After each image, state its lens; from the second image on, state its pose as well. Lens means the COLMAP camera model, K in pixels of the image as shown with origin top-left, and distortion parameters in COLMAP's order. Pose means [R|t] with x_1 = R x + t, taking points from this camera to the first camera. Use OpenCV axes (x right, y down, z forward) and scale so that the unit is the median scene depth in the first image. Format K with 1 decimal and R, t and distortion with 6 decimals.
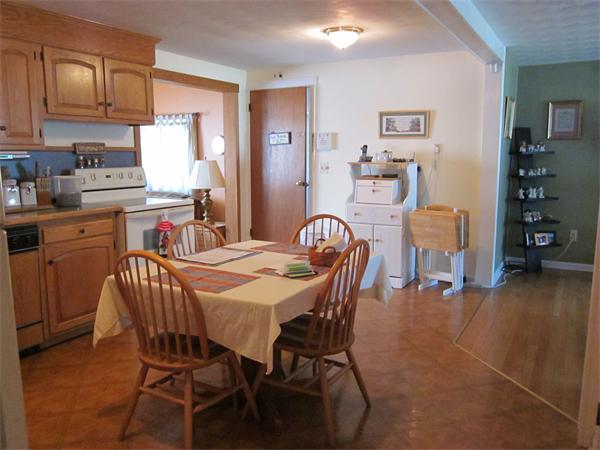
lens RADIAL K [[508.3, 0, 300.0], [0, 508.3, 225.0], [0, 0, 1]] dist [-0.014508, -0.013564]
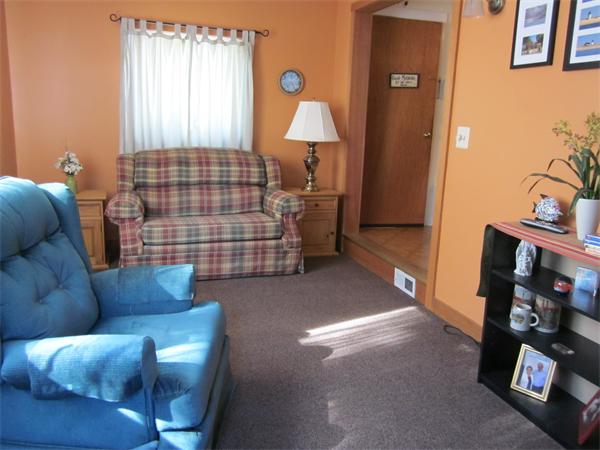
lens RADIAL K [[508.3, 0, 300.0], [0, 508.3, 225.0], [0, 0, 1]] dist [-0.014508, -0.013564]
pose [[0.682634, -0.125295, 0.719939, -0.837317], [0.064560, 0.991680, 0.111372, -0.041100], [-0.727903, -0.029547, 0.685043, 0.583871]]
